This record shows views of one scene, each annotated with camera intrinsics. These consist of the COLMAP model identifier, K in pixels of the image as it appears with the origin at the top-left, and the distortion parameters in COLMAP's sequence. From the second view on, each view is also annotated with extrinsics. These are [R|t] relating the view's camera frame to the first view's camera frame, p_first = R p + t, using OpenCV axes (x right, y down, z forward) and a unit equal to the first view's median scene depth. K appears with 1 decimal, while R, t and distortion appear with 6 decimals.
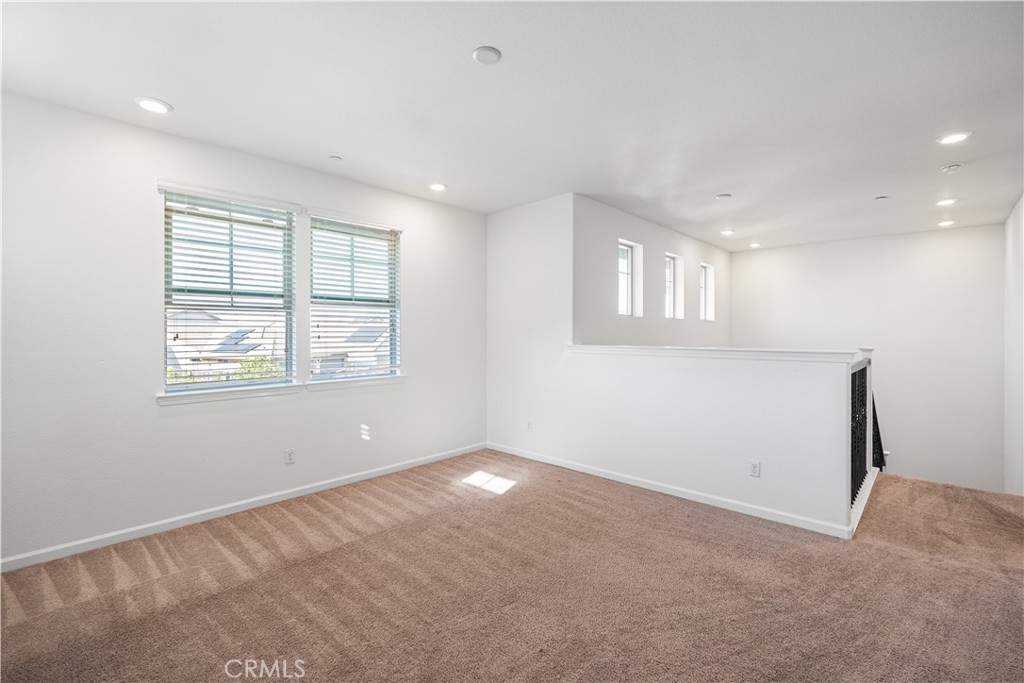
lens RADIAL K [[450.2, 0, 515.6], [0, 450.2, 338.5], [0, 0, 1]] dist [-0.003910, 0.001703]
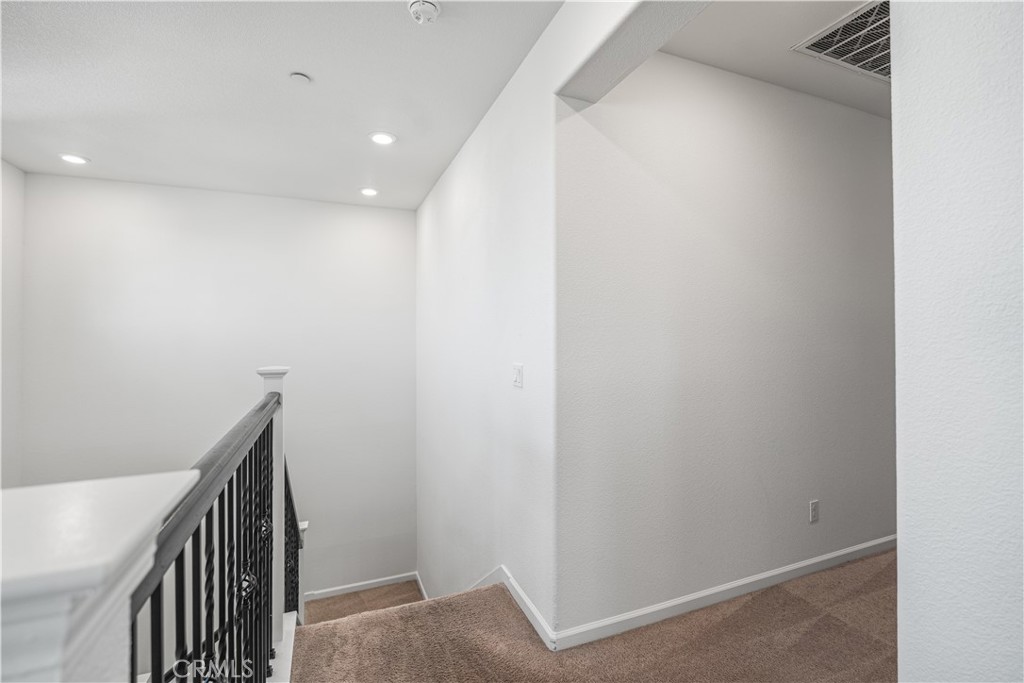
lens RADIAL K [[450.2, 0, 514.7], [0, 450.2, 338.9], [0, 0, 1]] dist [-0.003910, 0.001703]
pose [[0.409817, -0.001743, 0.912166, 0.449566], [0.004144, 0.999991, 0.000049, -0.010087], [-0.912159, 0.003760, 0.409820, 0.568871]]
